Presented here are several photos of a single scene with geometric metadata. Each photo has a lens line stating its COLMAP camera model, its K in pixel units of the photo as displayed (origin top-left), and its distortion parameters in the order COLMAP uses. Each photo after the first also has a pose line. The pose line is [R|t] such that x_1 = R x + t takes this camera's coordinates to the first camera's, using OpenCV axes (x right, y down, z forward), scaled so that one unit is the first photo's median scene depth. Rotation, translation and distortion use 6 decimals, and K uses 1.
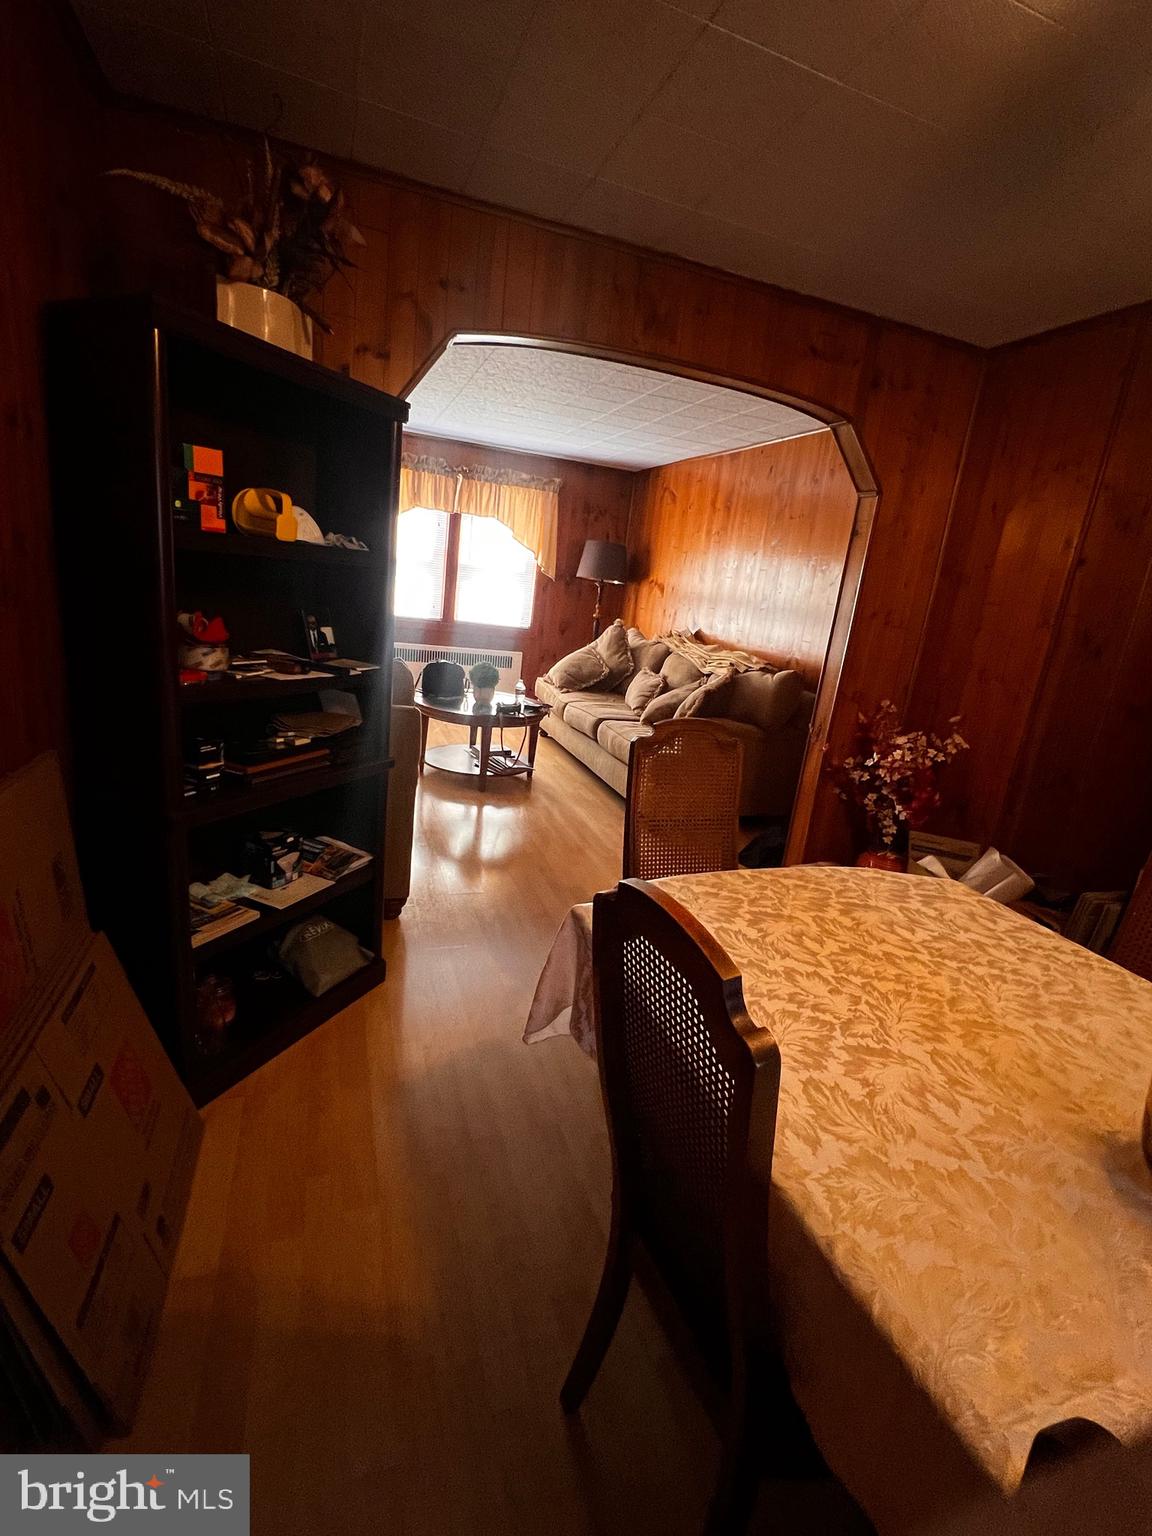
lens RADIAL K [[704.2, 0, 575.9], [0, 704.2, 768.0], [0, 0, 1]] dist [-0.005148, -0.000687]
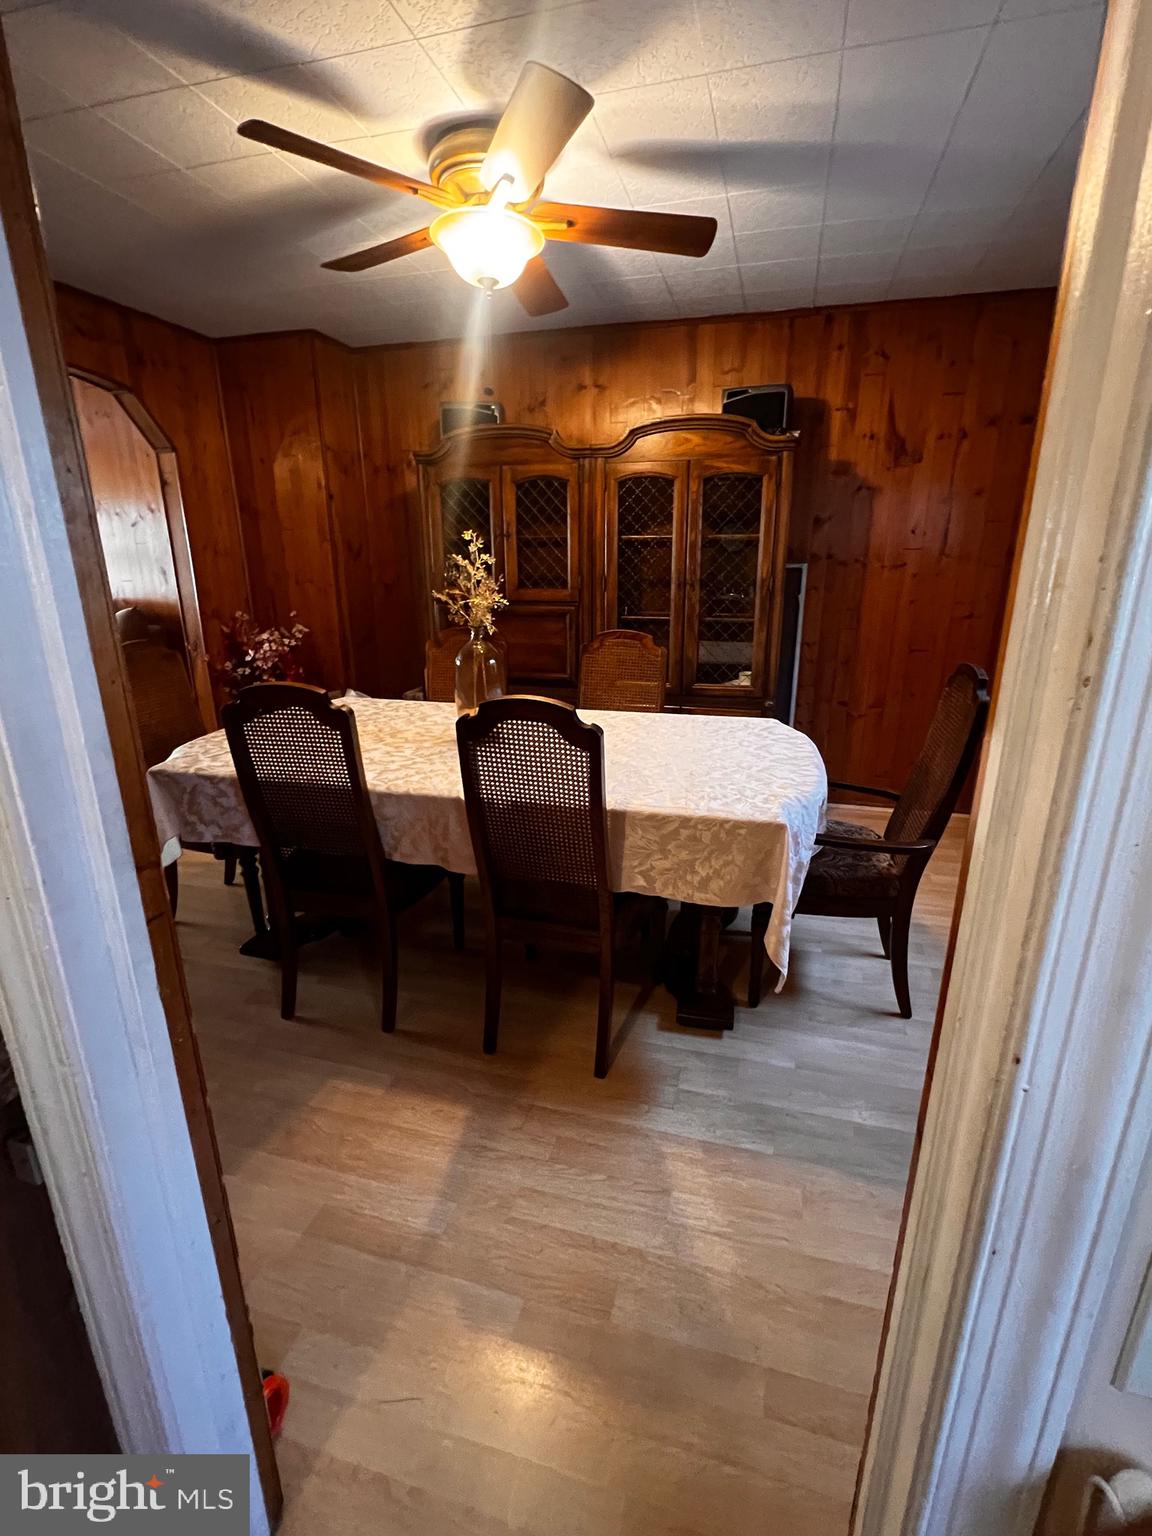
lens RADIAL K [[704.2, 0, 577.2], [0, 704.2, 766.9], [0, 0, 1]] dist [-0.005148, -0.000687]
pose [[0.563625, -0.350729, 0.747874, -0.305337], [0.277221, 0.933188, 0.228711, 0.052922], [-0.778123, 0.078419, 0.623198, -0.307865]]
